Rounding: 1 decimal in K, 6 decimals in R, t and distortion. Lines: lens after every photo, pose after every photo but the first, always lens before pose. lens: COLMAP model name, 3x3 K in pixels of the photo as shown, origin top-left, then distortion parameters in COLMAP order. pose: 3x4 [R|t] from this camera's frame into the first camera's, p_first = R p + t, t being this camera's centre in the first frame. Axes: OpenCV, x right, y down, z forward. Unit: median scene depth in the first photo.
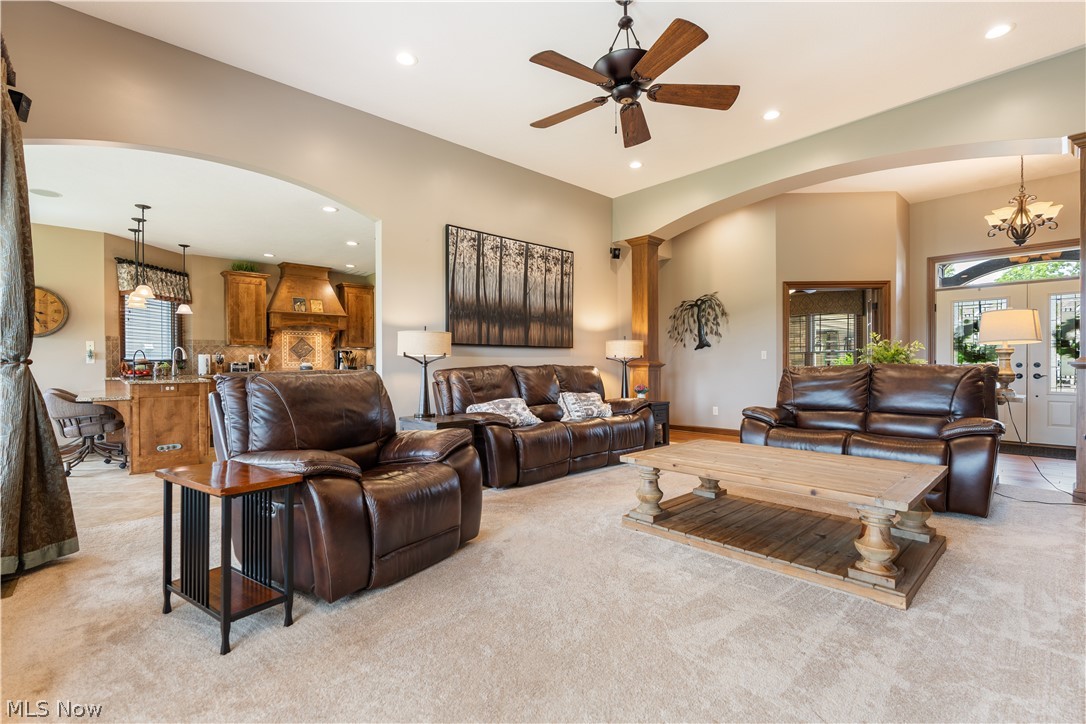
lens RADIAL K [[487.6, 0, 538.8], [0, 487.6, 368.0], [0, 0, 1]] dist [-0.004641, 0.001935]
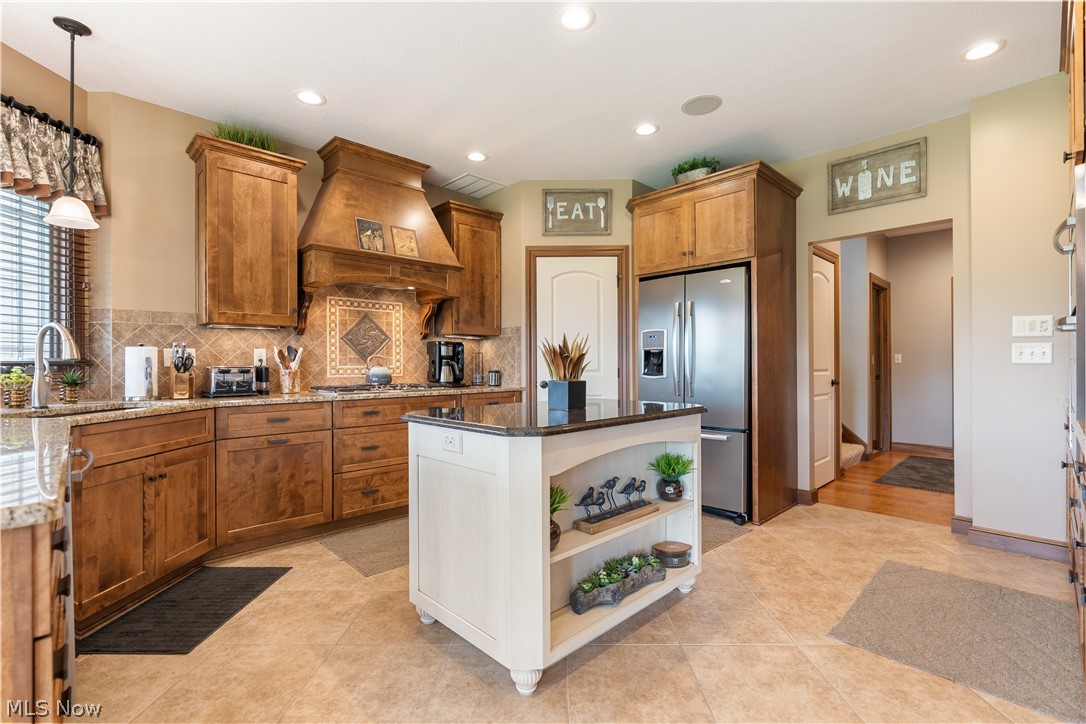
lens RADIAL K [[487.6, 0, 541.4], [0, 487.6, 363.8], [0, 0, 1]] dist [-0.004641, 0.001935]
pose [[0.999677, -0.001024, 0.025387, -0.353937], [0.001191, 0.999978, -0.006551, -0.010788], [-0.025380, 0.006580, 0.999656, 0.565067]]
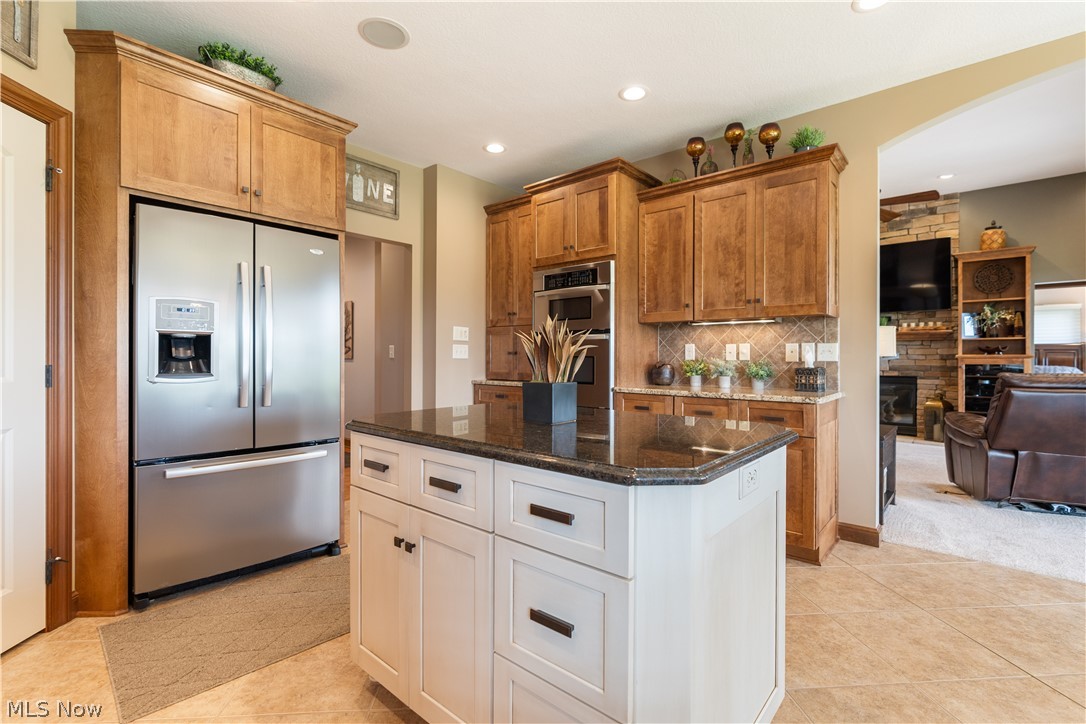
lens RADIAL K [[487.6, 0, 540.9], [0, 487.6, 356.6], [0, 0, 1]] dist [-0.004641, 0.001935]
pose [[-0.116218, 0.002647, 0.993220, -0.579061], [0.002518, 0.999994, -0.002371, -0.014176], [-0.993221, 0.002226, -0.116224, 0.968513]]
